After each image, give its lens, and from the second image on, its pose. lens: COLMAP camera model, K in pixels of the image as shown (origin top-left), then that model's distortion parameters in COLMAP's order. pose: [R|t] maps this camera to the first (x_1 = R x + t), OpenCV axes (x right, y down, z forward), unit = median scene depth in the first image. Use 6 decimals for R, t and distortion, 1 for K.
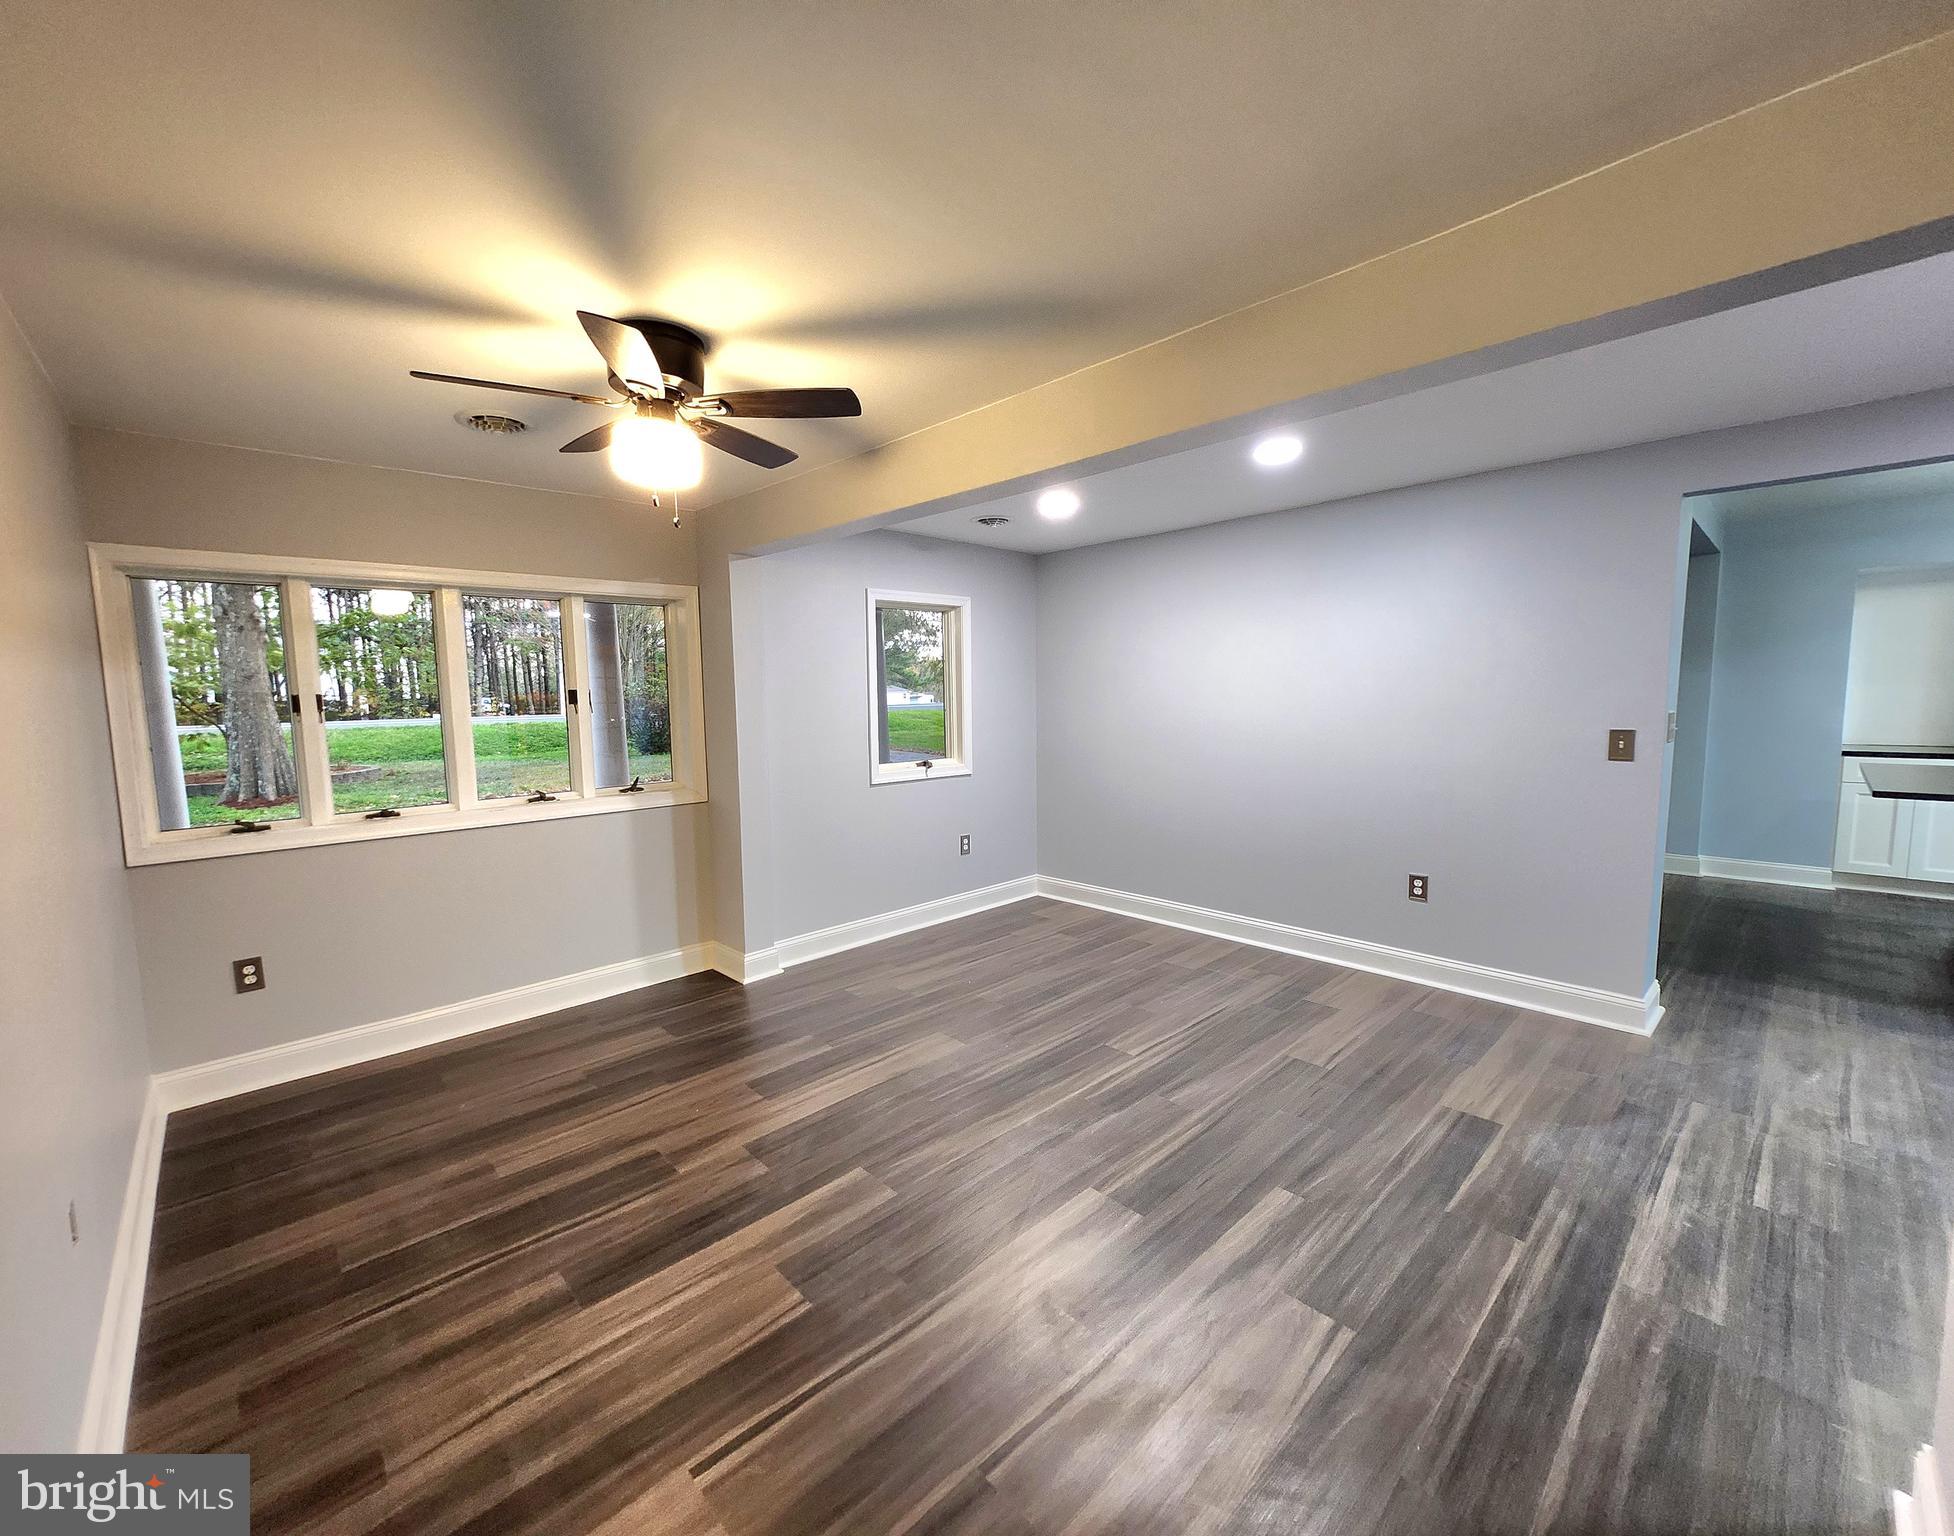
lens RADIAL K [[782.4, 0, 962.3], [0, 782.4, 770.3], [0, 0, 1]] dist [-0.001422, 0.001533]
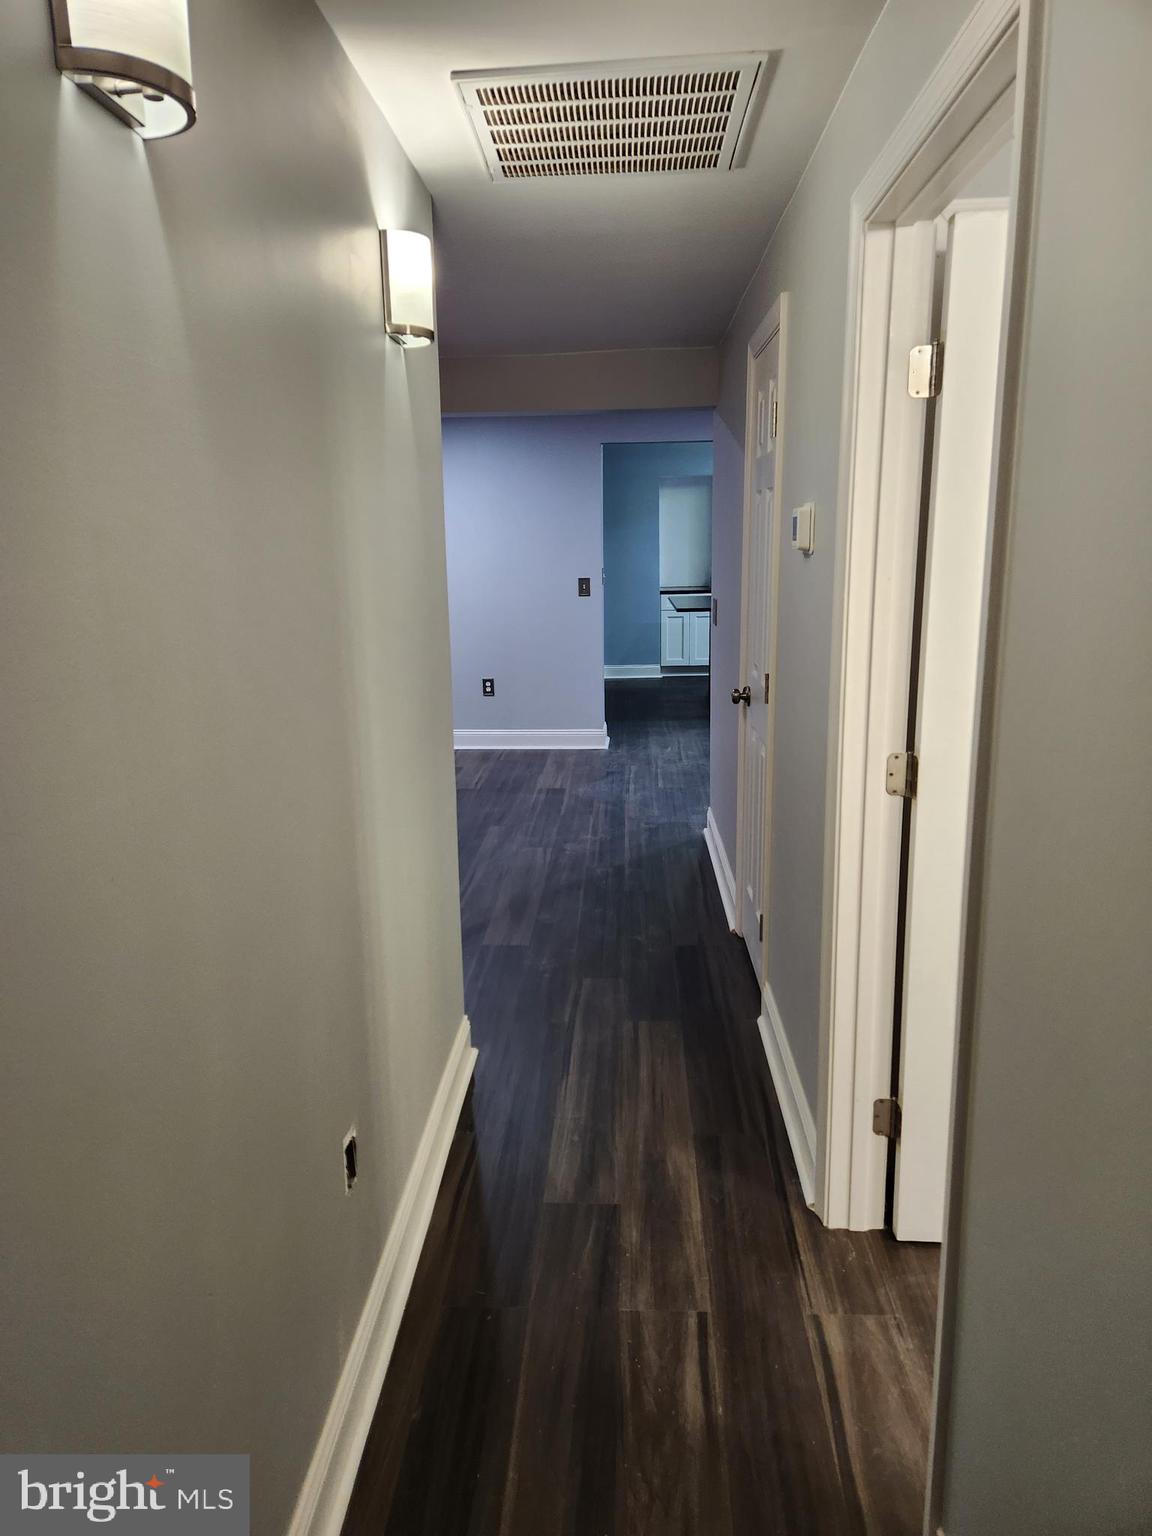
lens RADIAL K [[1022.7, 0, 578.8], [0, 1022.7, 771.0], [0, 0, 1]] dist [0.043113, -0.013439]
pose [[0.706748, -0.147830, 0.691848, -0.971667], [0.069105, 0.987674, 0.140447, 0.062328], [-0.704082, -0.051451, 0.708252, -0.756979]]
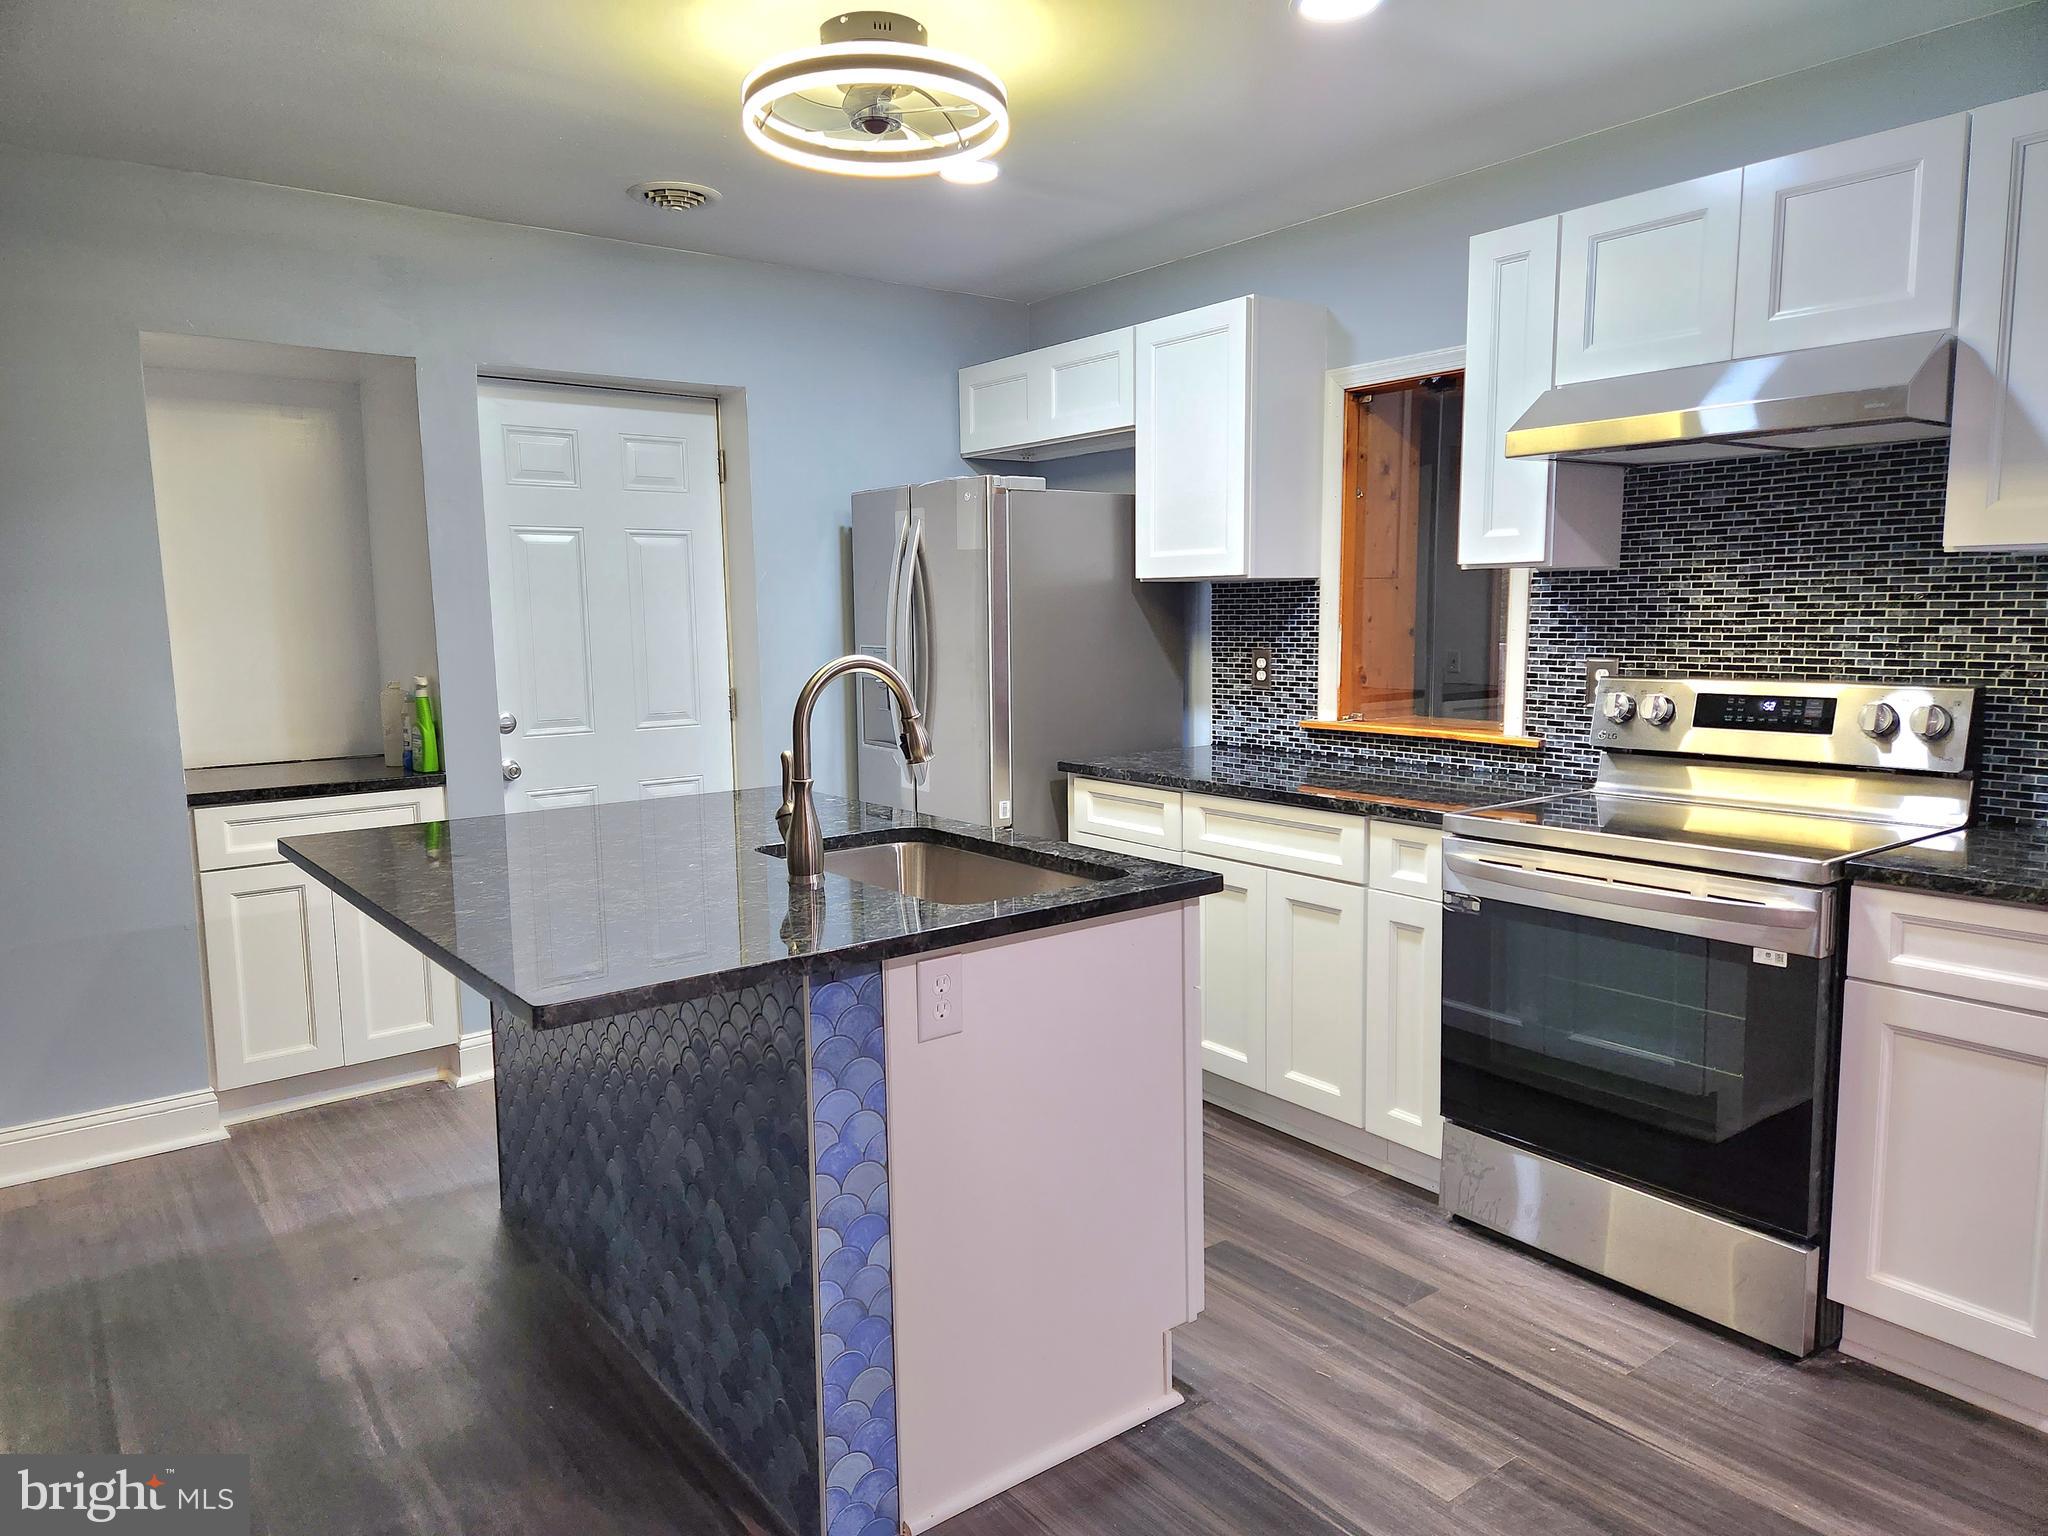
lens RADIAL K [[1363.6, 0, 1026.7], [0, 1363.6, 762.2], [0, 0, 1]] dist [0.043113, -0.013439]
pose [[0.088200, -0.093544, 0.991701, 0.868316], [0.104557, 0.990950, 0.084174, -0.106261], [-0.990600, 0.096265, 0.097183, 0.950196]]
